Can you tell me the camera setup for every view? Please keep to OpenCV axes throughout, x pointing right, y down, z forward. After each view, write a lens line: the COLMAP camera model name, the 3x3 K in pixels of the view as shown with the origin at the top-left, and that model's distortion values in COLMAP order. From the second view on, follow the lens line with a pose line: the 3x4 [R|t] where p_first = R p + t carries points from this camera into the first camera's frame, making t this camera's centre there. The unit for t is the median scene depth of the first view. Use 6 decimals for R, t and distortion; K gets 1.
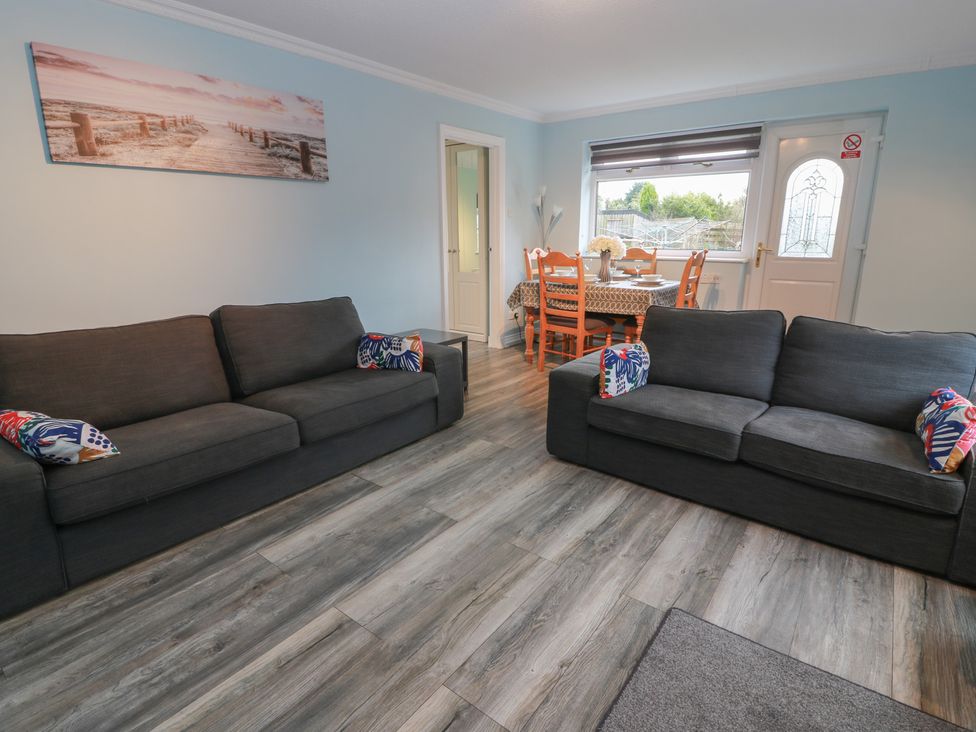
lens RADIAL K [[510.1, 0, 489.9], [0, 510.1, 359.0], [0, 0, 1]] dist [0.000987, -0.011665]
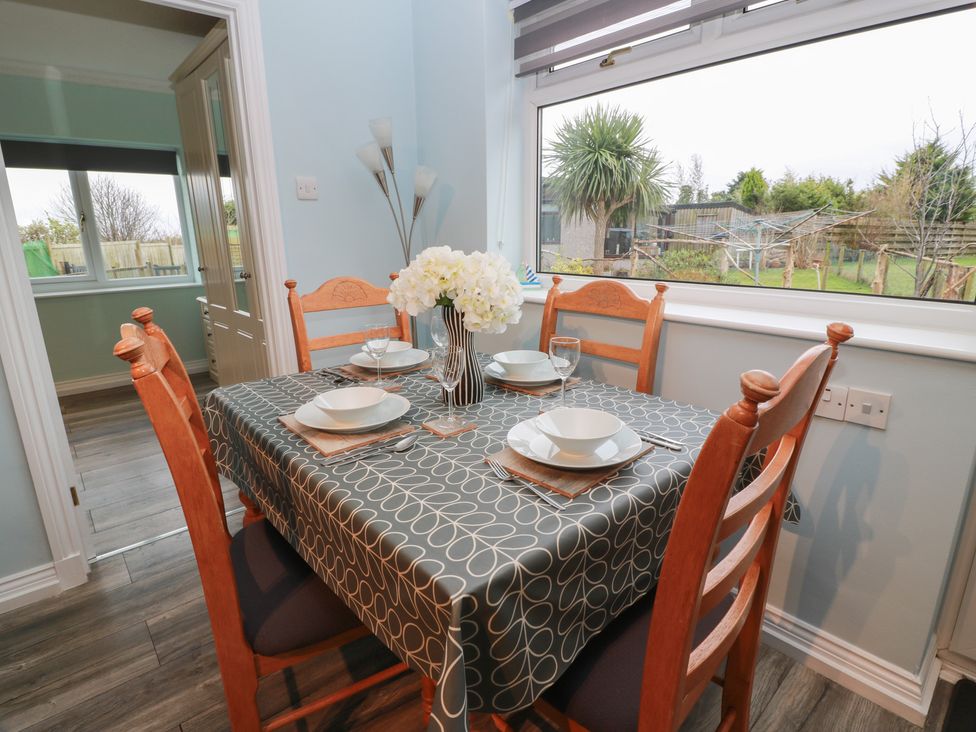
lens RADIAL K [[510.1, 0, 489.9], [0, 510.1, 359.0], [0, 0, 1]] dist [0.000987, -0.011665]
pose [[0.983352, 0.037101, -0.177884, 0.059086], [-0.036686, 0.999311, 0.005621, -0.035884], [0.177970, 0.000998, 0.984035, 0.141634]]
